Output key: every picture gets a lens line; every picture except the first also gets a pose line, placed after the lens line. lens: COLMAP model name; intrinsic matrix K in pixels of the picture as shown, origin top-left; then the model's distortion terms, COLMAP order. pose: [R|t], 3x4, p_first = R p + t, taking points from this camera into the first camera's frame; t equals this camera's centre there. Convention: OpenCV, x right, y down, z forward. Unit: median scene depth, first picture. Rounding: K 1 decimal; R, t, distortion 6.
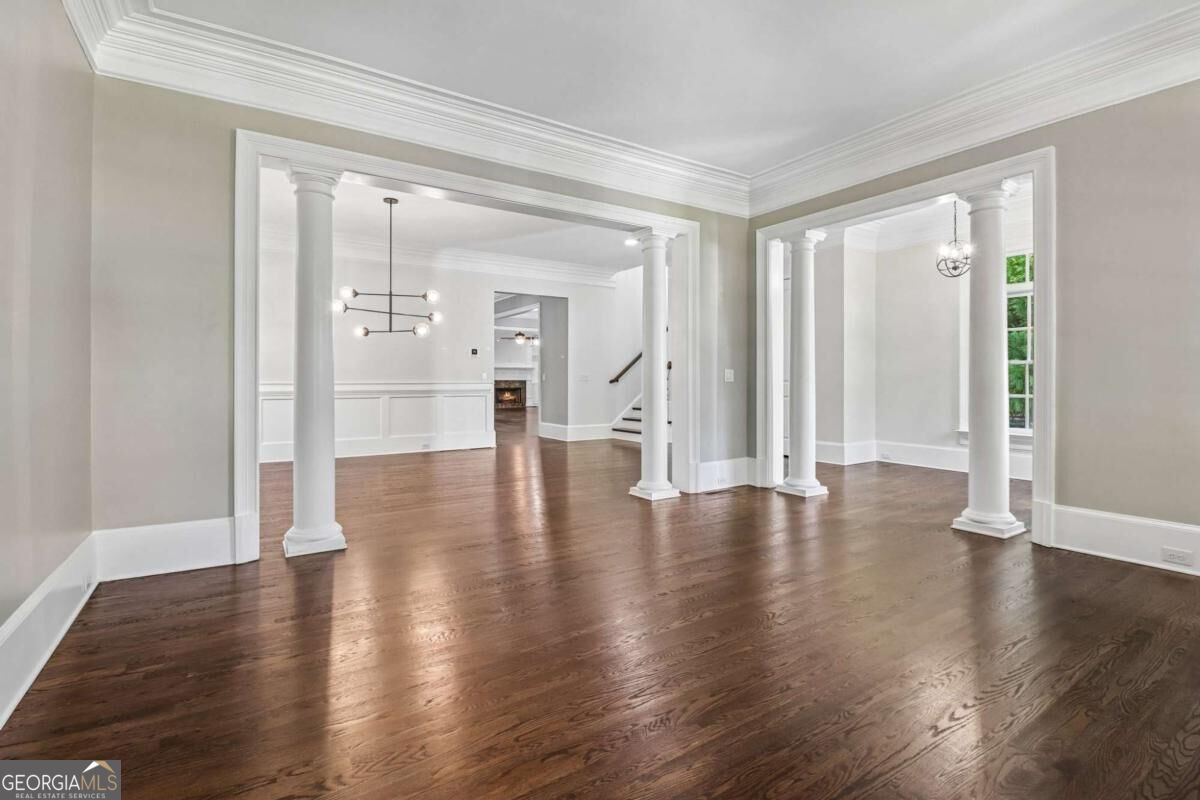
lens RADIAL K [[556.3, 0, 604.8], [0, 556.3, 380.7], [0, 0, 1]] dist [0.002855, -0.014911]
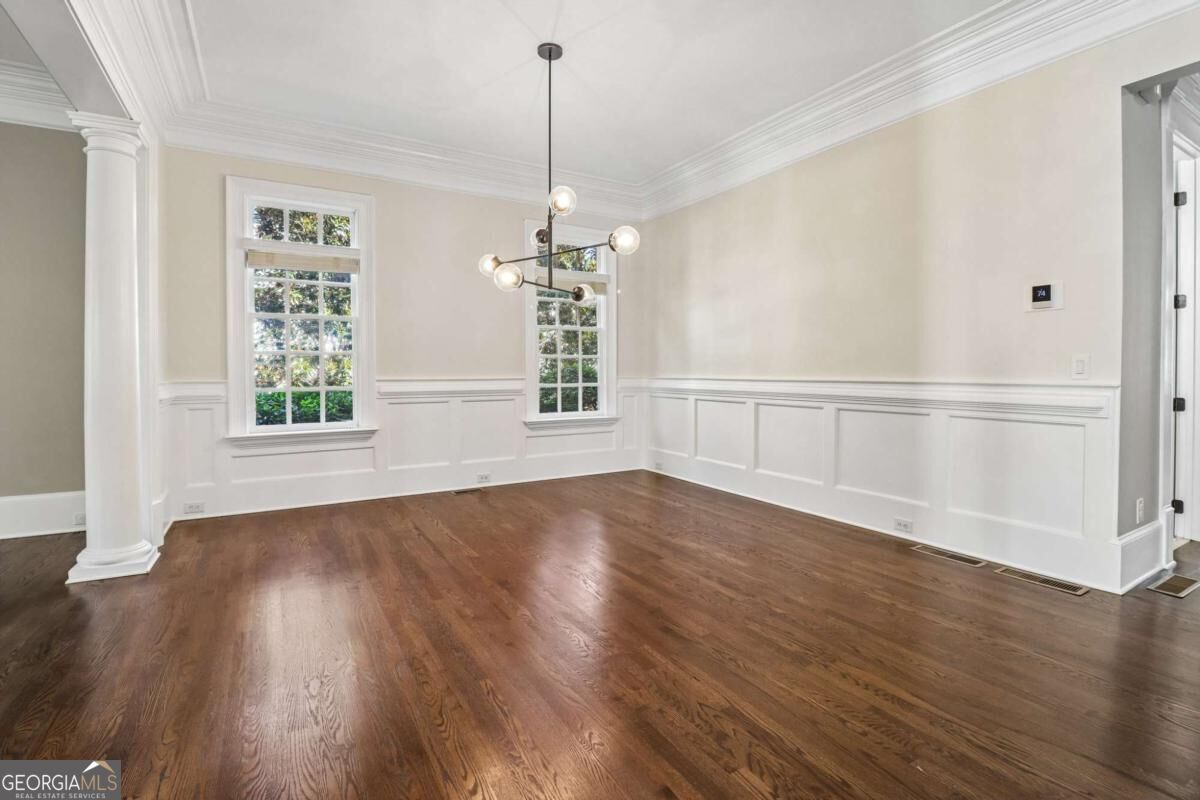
lens RADIAL K [[556.3, 0, 604.8], [0, 556.3, 380.7], [0, 0, 1]] dist [0.002855, -0.014911]
pose [[-0.050962, 0.016907, -0.998557, 0.132660], [-0.009674, 0.999801, 0.017422, -0.002562], [0.998654, 0.010548, -0.050788, 0.777393]]
